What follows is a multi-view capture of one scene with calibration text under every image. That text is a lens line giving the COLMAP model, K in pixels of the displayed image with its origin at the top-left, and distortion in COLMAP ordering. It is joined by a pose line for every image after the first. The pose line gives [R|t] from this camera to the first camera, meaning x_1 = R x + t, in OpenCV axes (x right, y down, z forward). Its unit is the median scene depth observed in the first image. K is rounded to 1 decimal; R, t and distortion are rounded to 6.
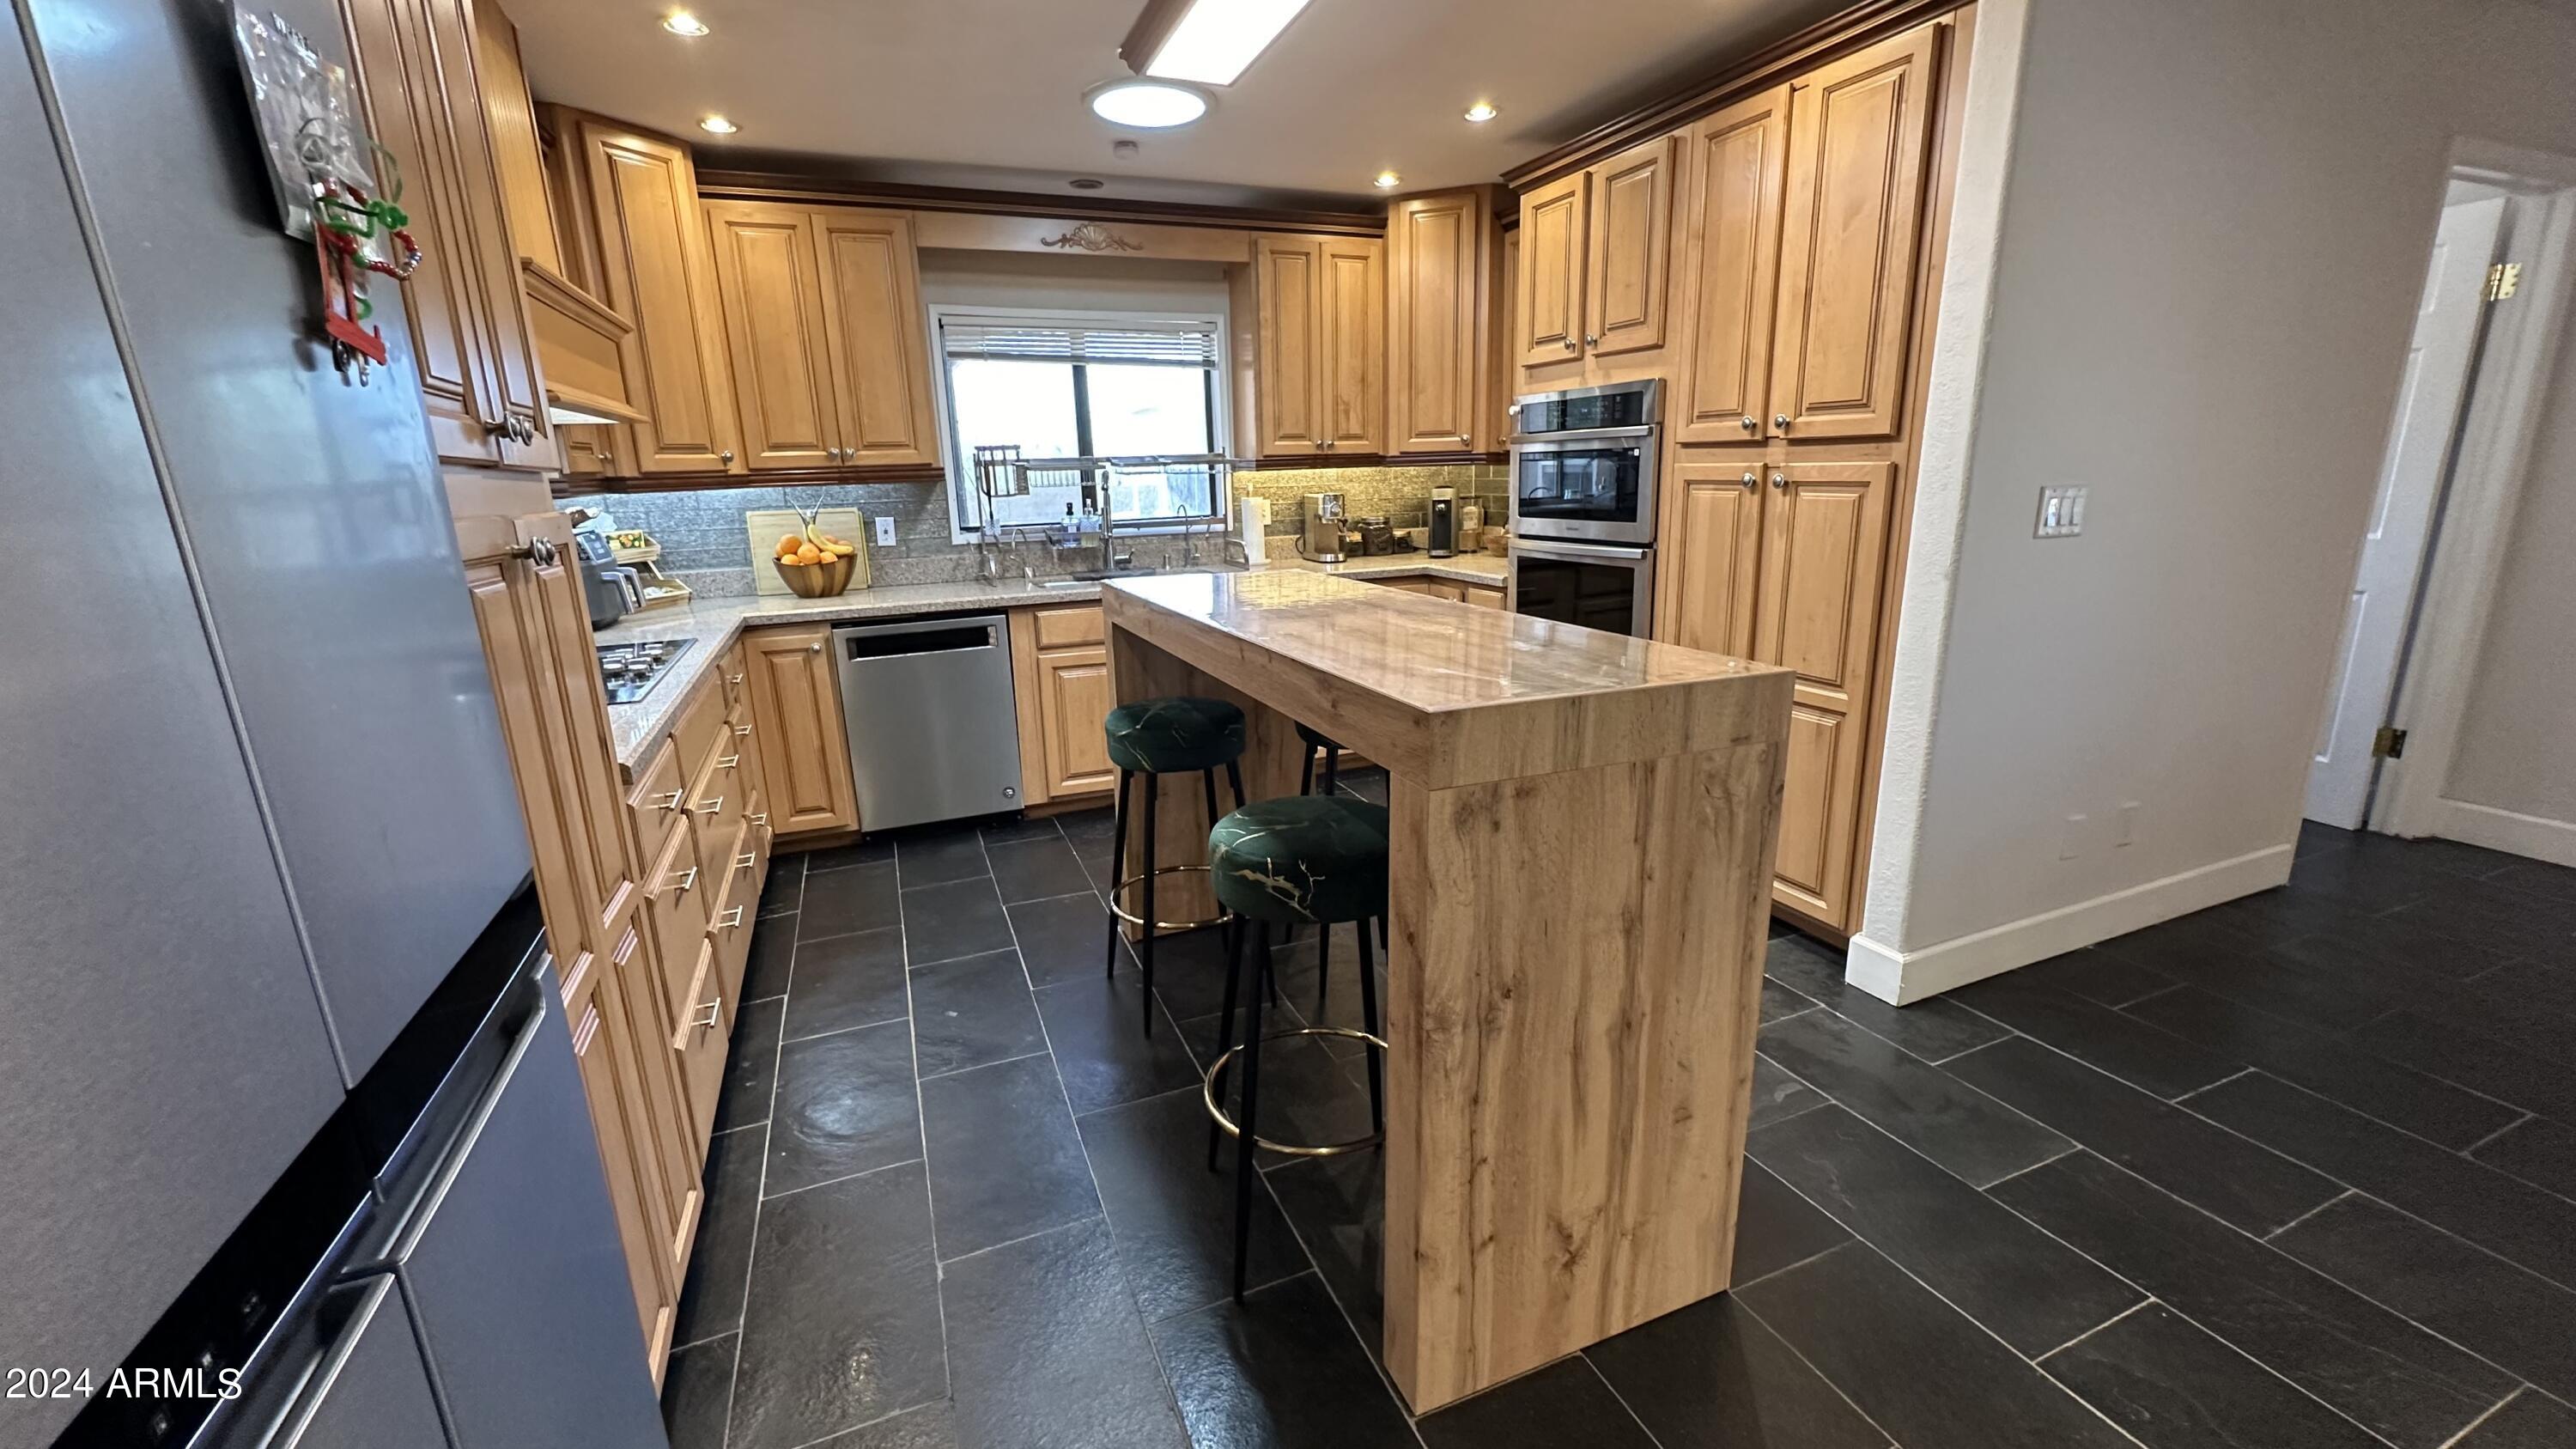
lens RADIAL K [[1027.2, 0, 1289.9], [0, 1027.2, 725.6], [0, 0, 1]] dist [-0.002974, 0.000441]
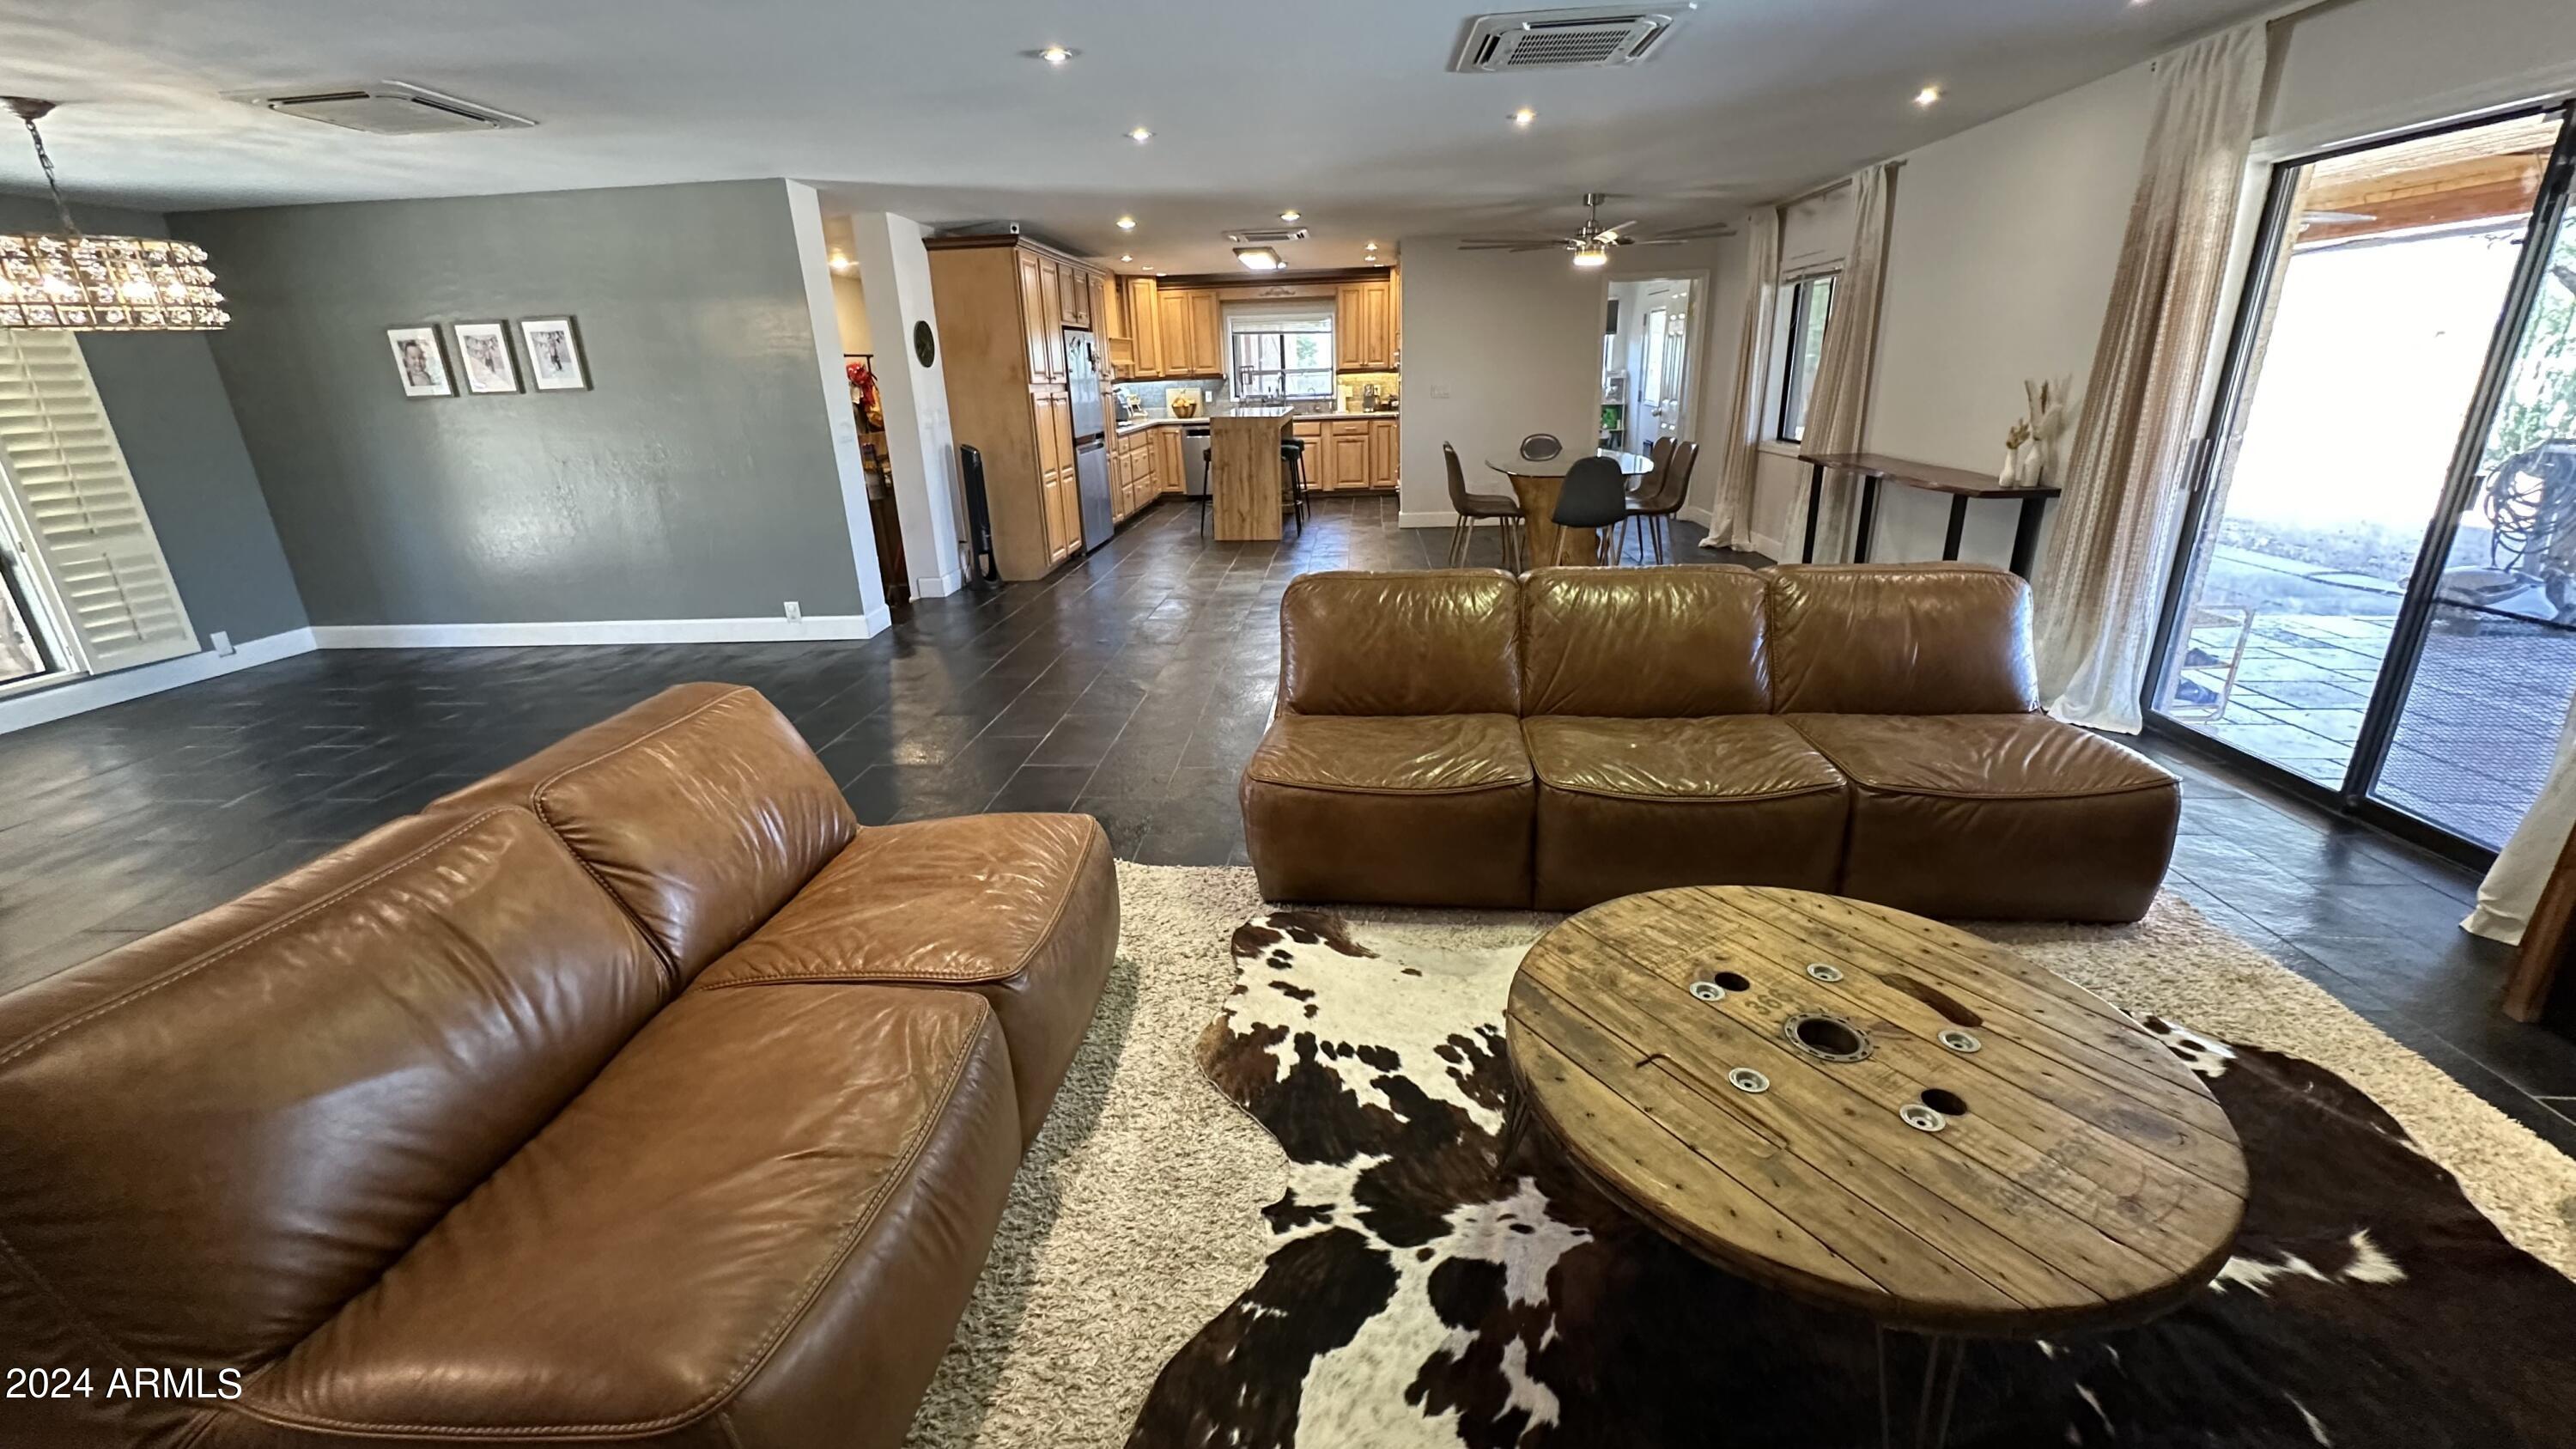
lens RADIAL K [[1027.2, 0, 1289.9], [0, 1027.2, 725.6], [0, 0, 1]] dist [-0.002974, 0.000441]
pose [[0.894748, 0.146978, -0.421692, 1.490771], [-0.102567, 0.986679, 0.126274, 0.430480], [0.434634, -0.069732, 0.897904, -1.996361]]
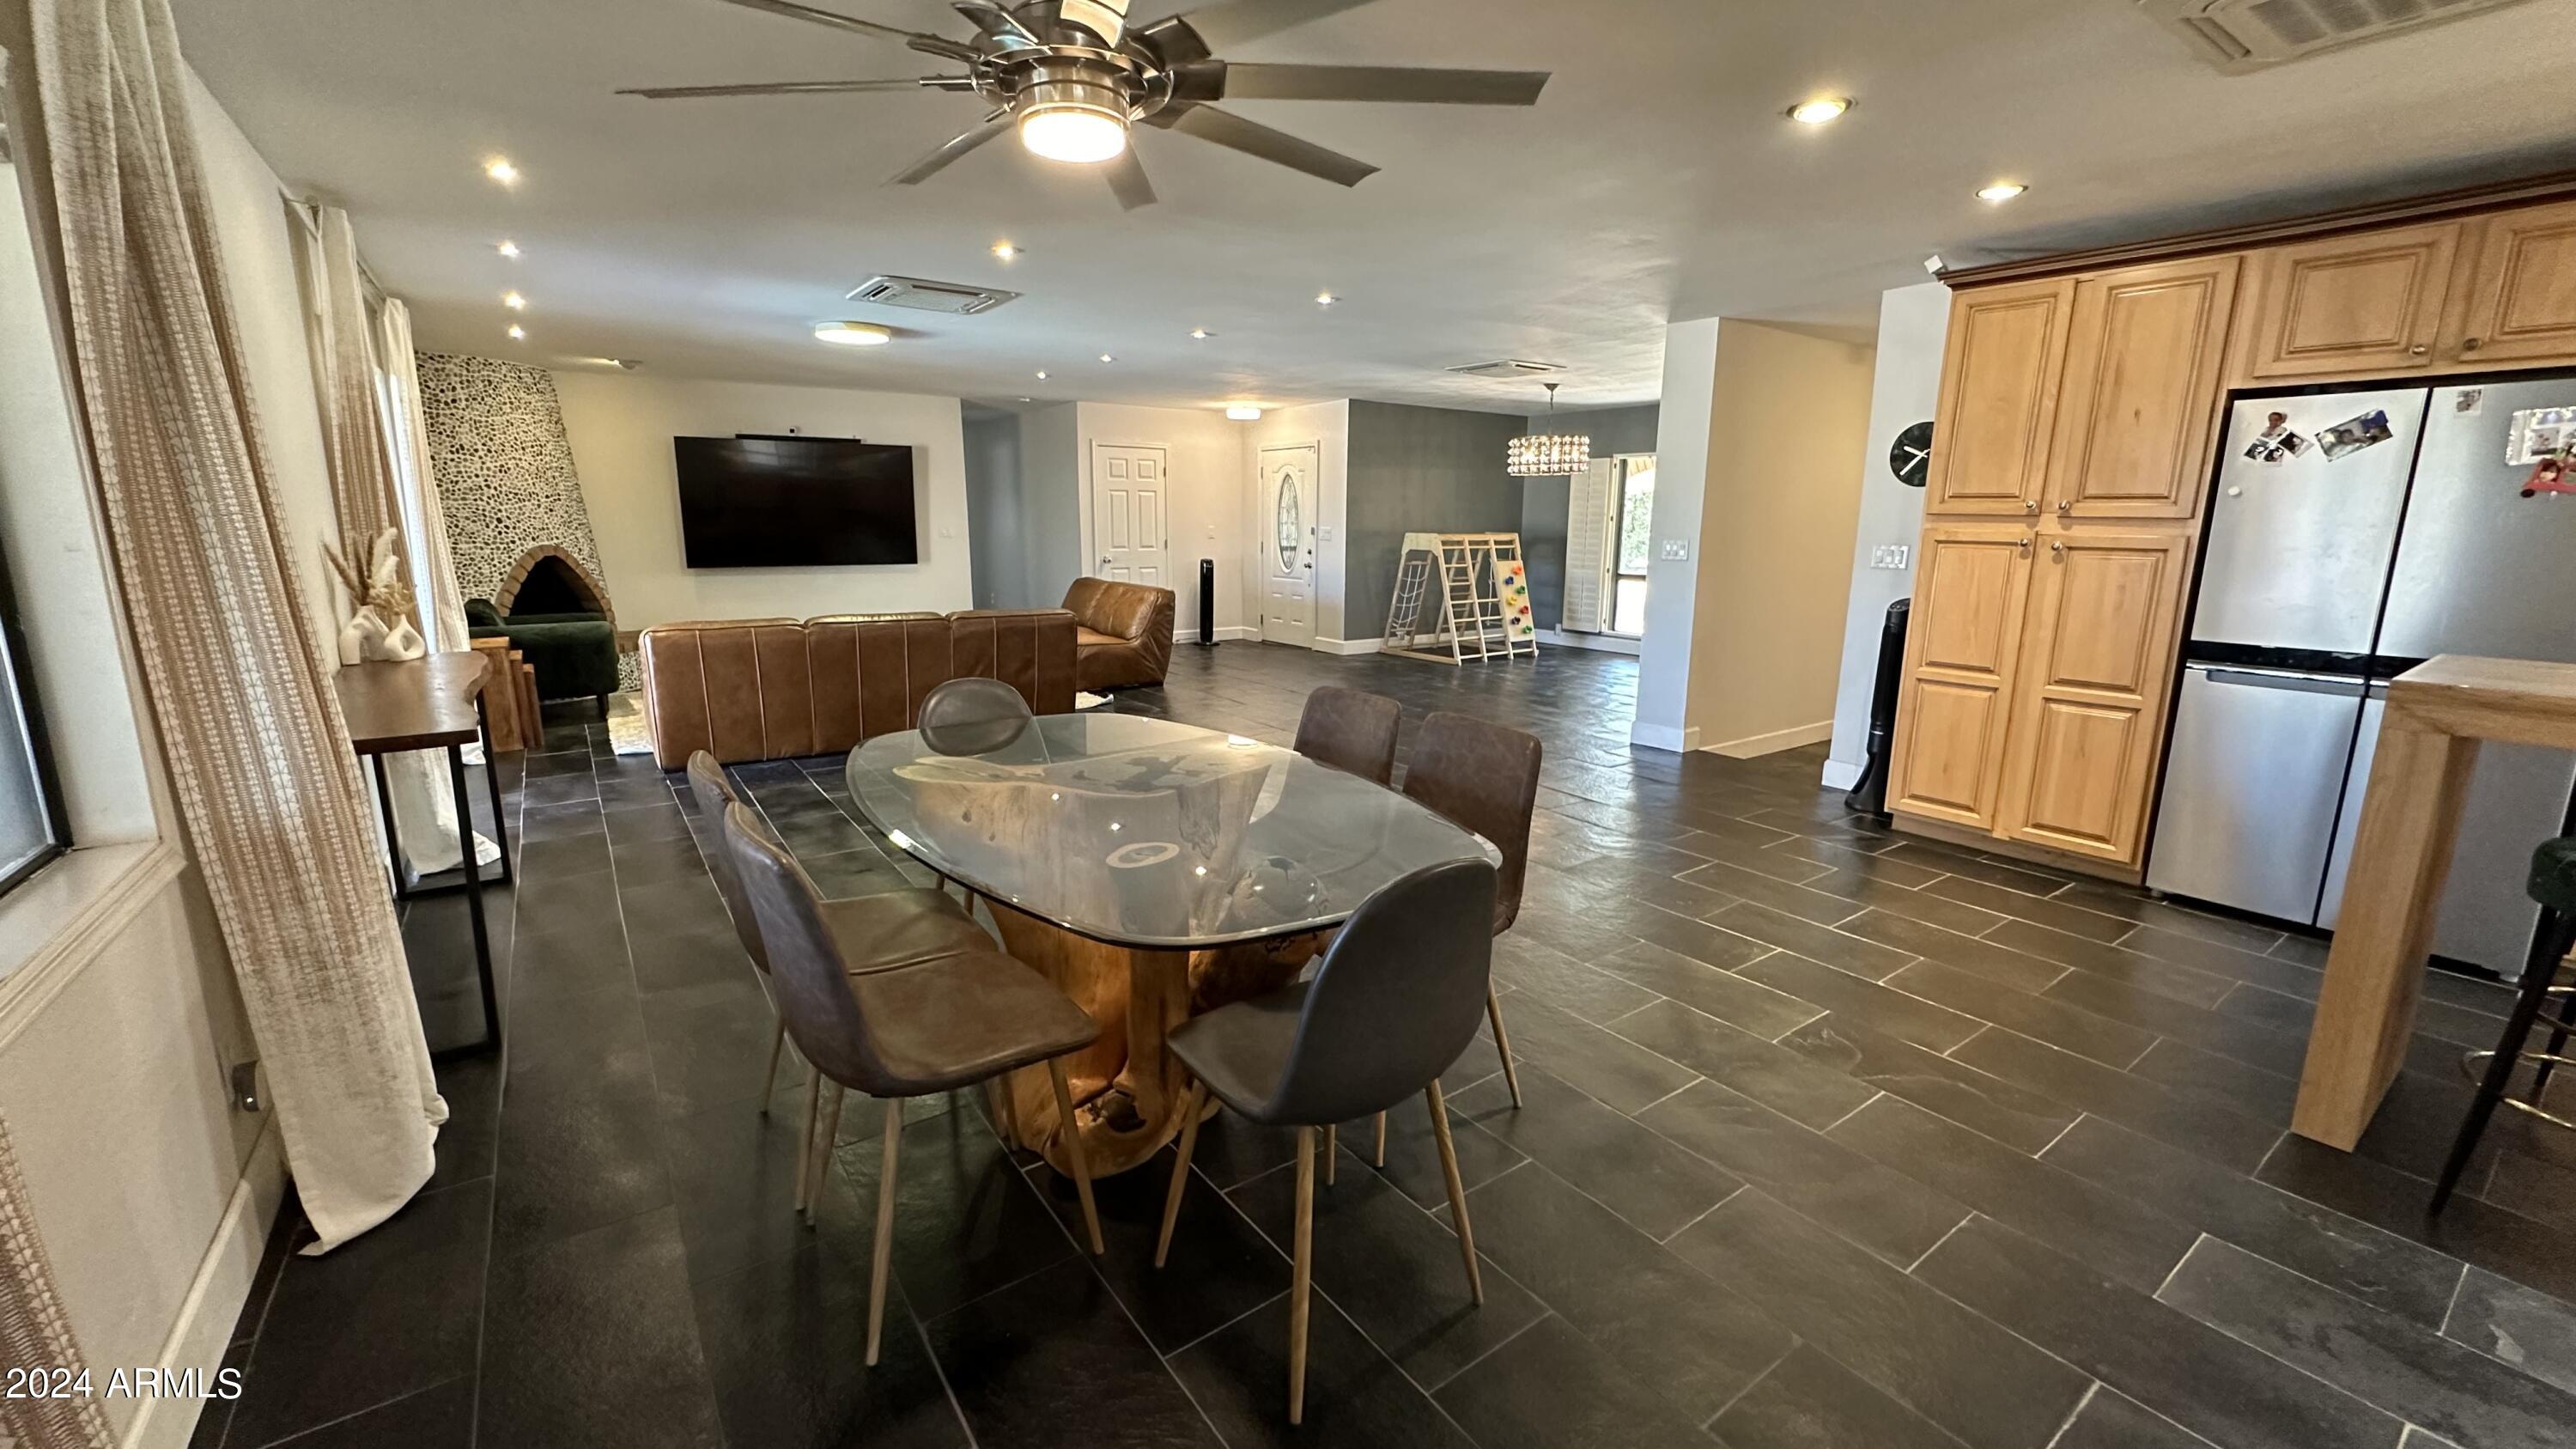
lens RADIAL K [[1027.2, 0, 1289.9], [0, 1027.2, 725.6], [0, 0, 1]] dist [-0.002974, 0.000441]
pose [[-0.974536, 0.065721, -0.214382, 1.043985], [-0.035126, 0.899535, 0.435433, -0.257797], [0.221461, 0.431876, -0.874321, 0.876569]]
